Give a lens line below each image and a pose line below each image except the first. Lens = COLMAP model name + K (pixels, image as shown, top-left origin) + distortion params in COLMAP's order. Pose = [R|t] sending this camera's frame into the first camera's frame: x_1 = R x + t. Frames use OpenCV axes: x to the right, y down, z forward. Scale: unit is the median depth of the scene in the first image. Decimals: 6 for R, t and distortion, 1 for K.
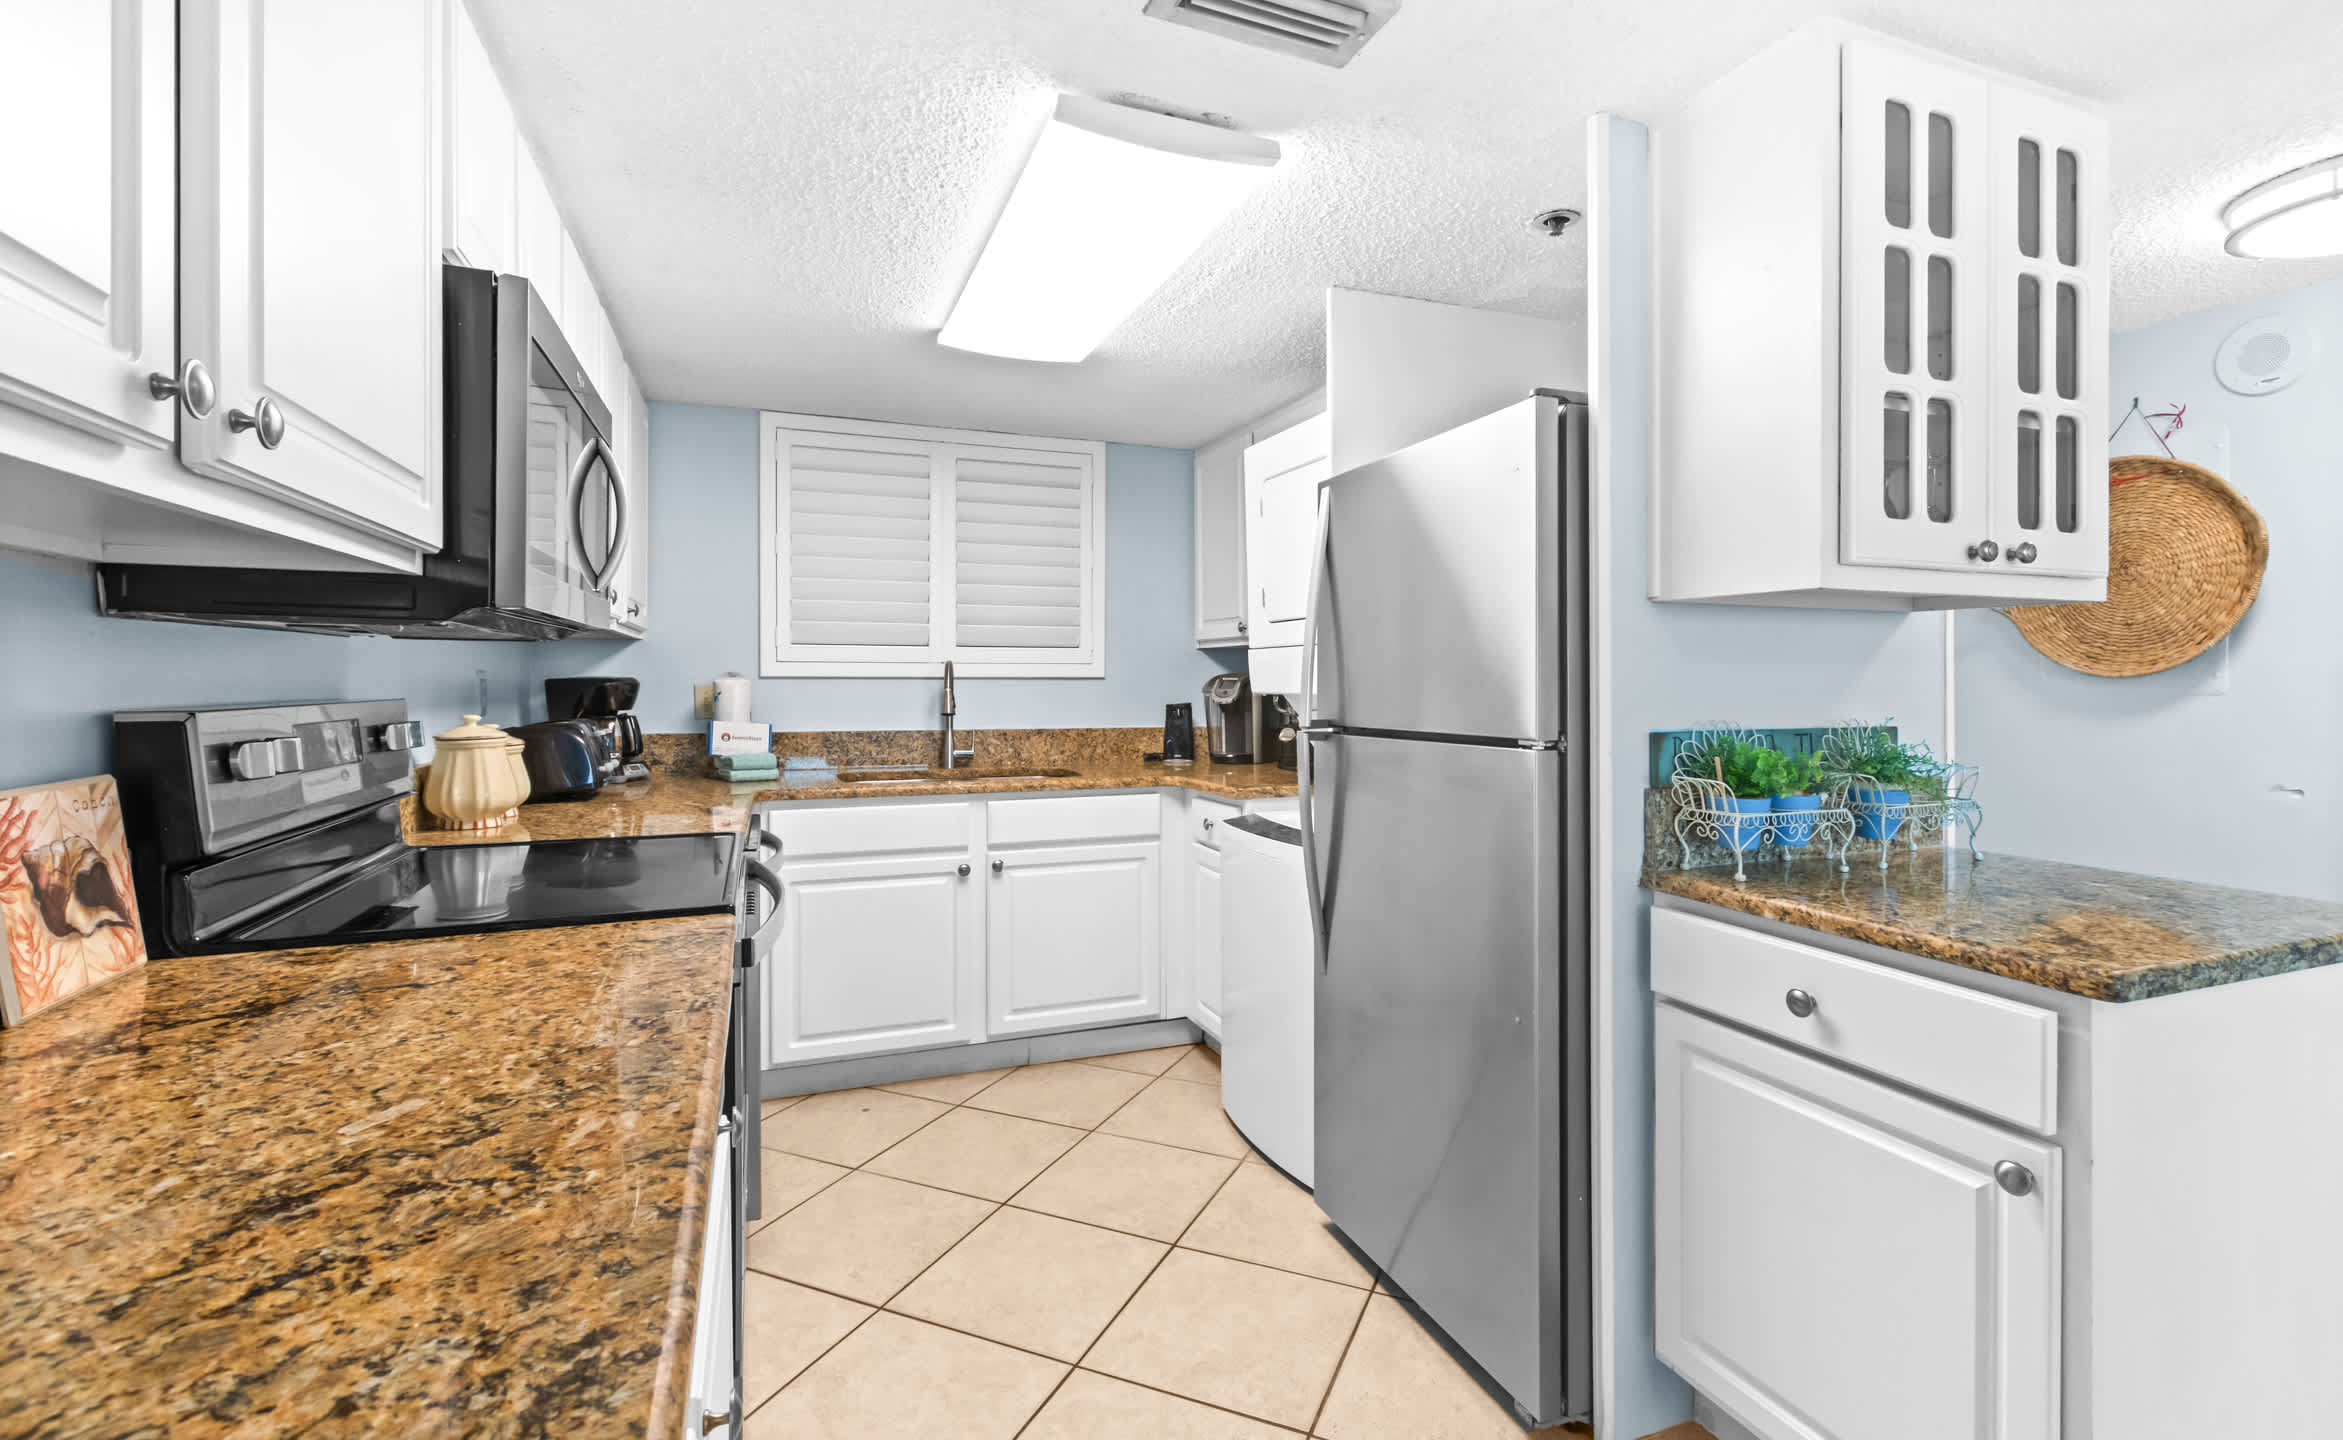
lens RADIAL K [[1061.8, 0, 1194.5], [0, 1061.8, 678.4], [0, 0, 1]] dist [0.002223, 0.000097]
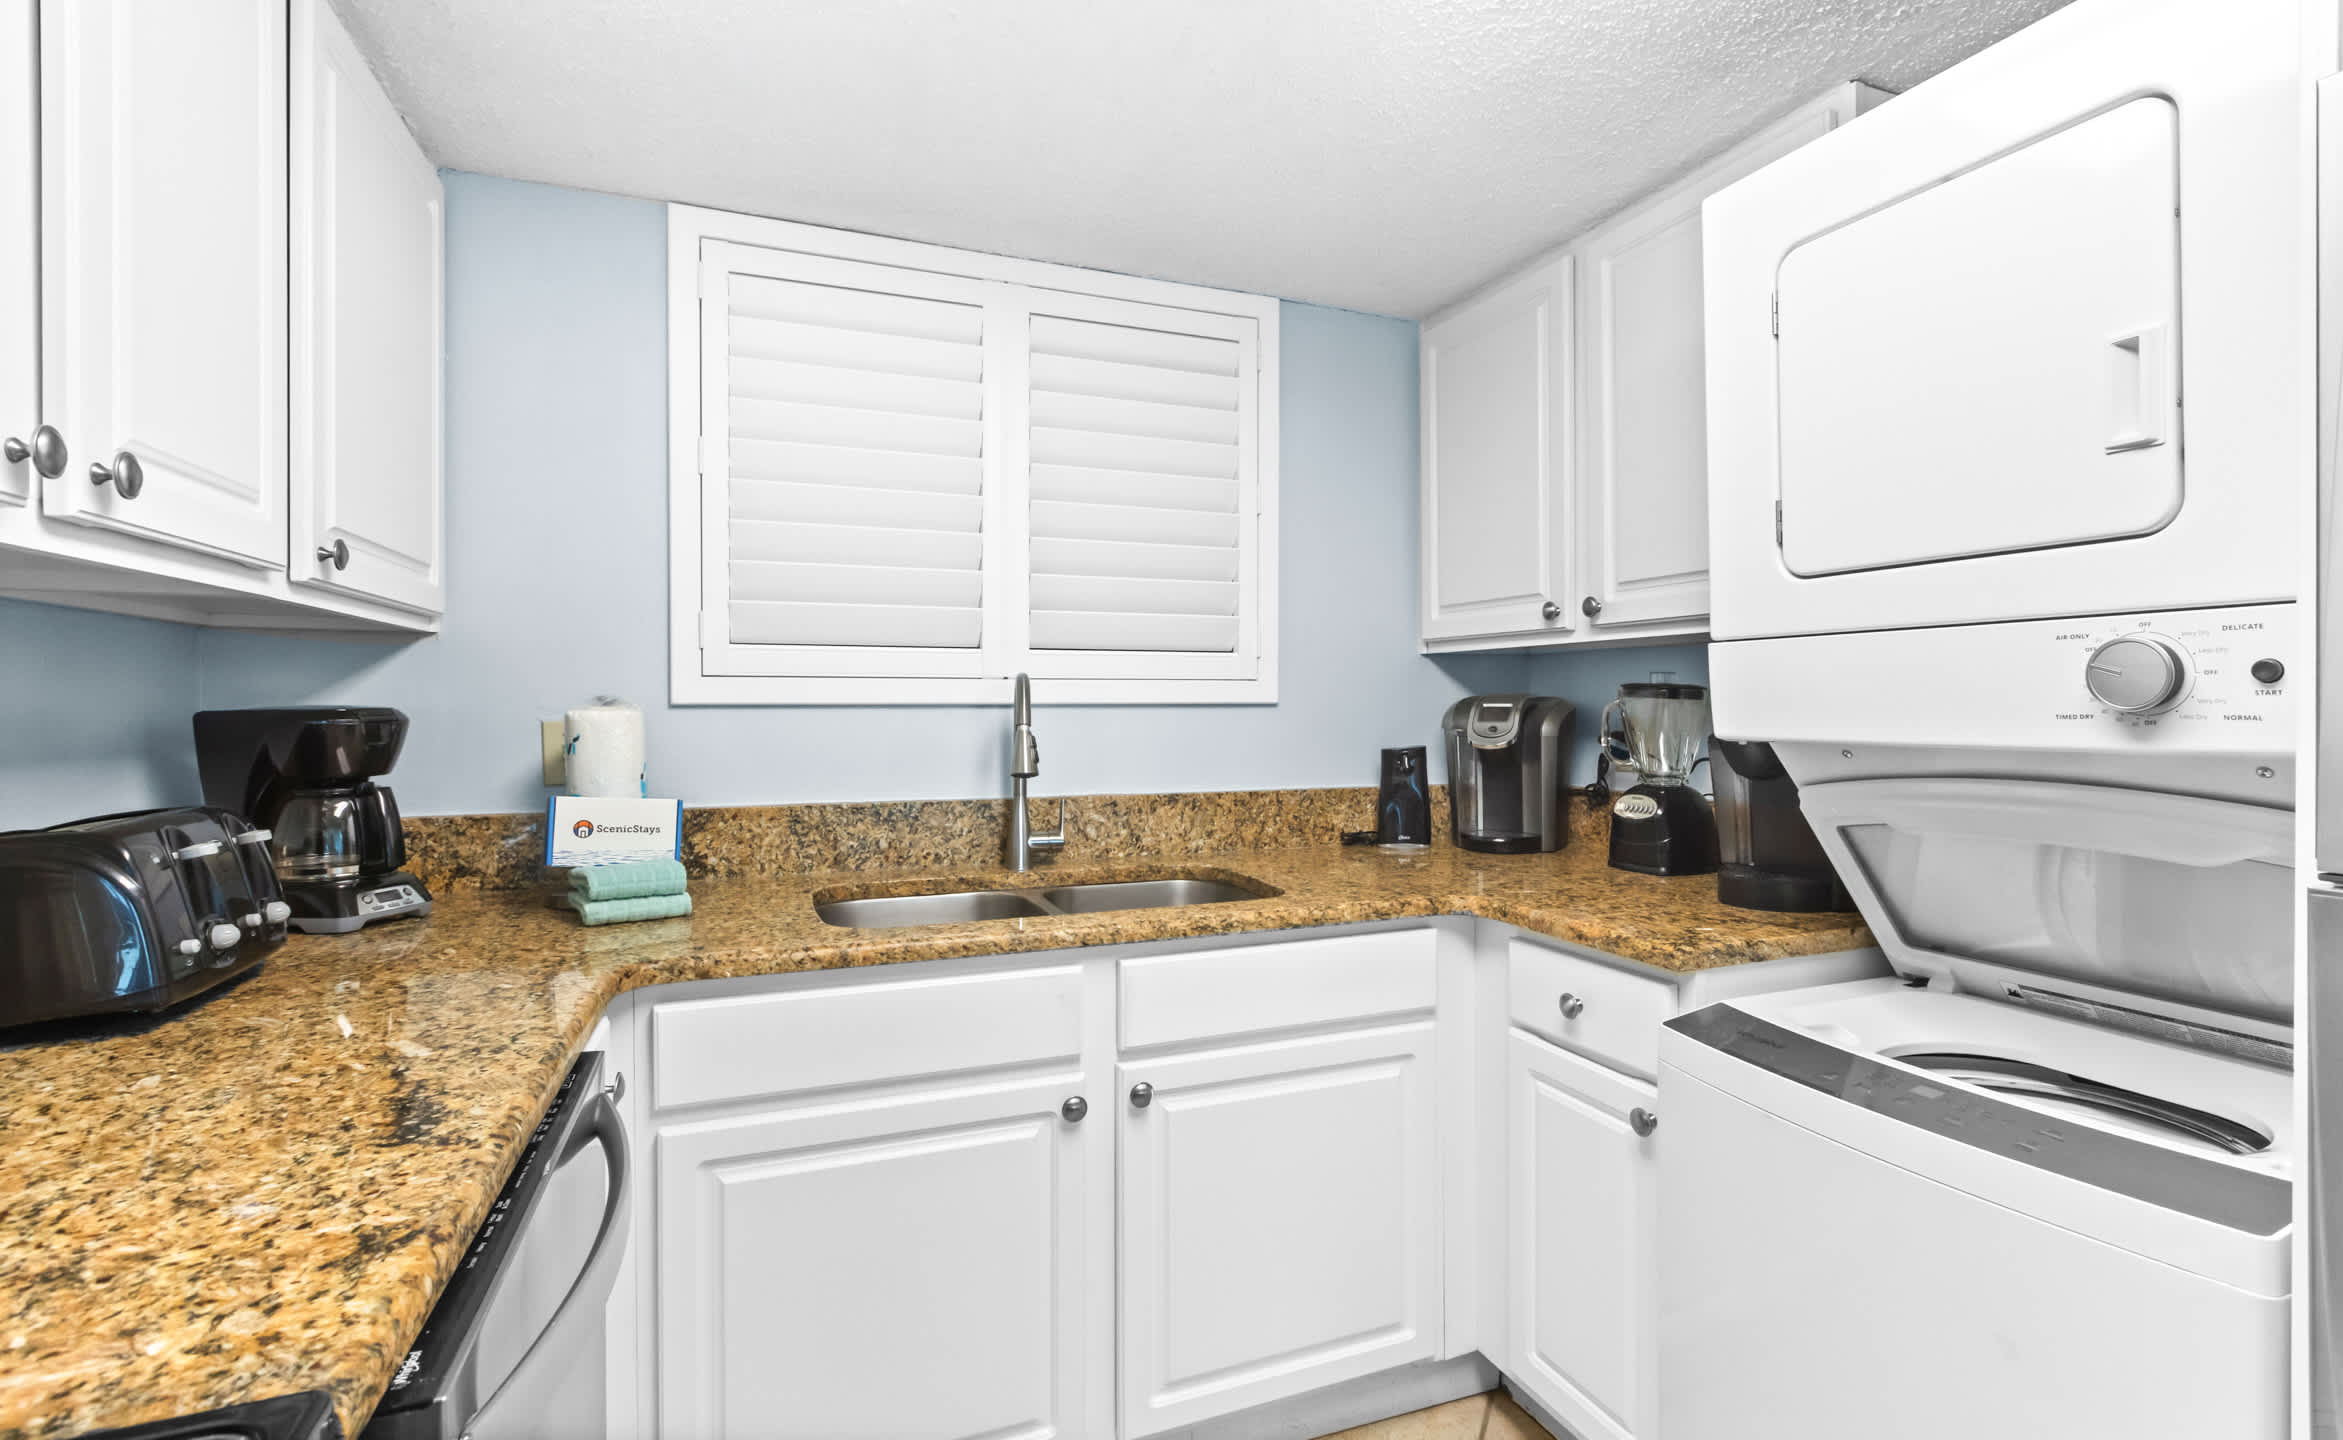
lens RADIAL K [[1079.3, 0, 1202.0], [0, 1079.3, 704.3], [0, 0, 1]] dist [0.000008, -0.000123]
pose [[0.999993, -0.002826, -0.002300, -0.149697], [0.002834, 0.999991, 0.003306, -0.002879], [0.002291, -0.003313, 0.999992, 0.487836]]
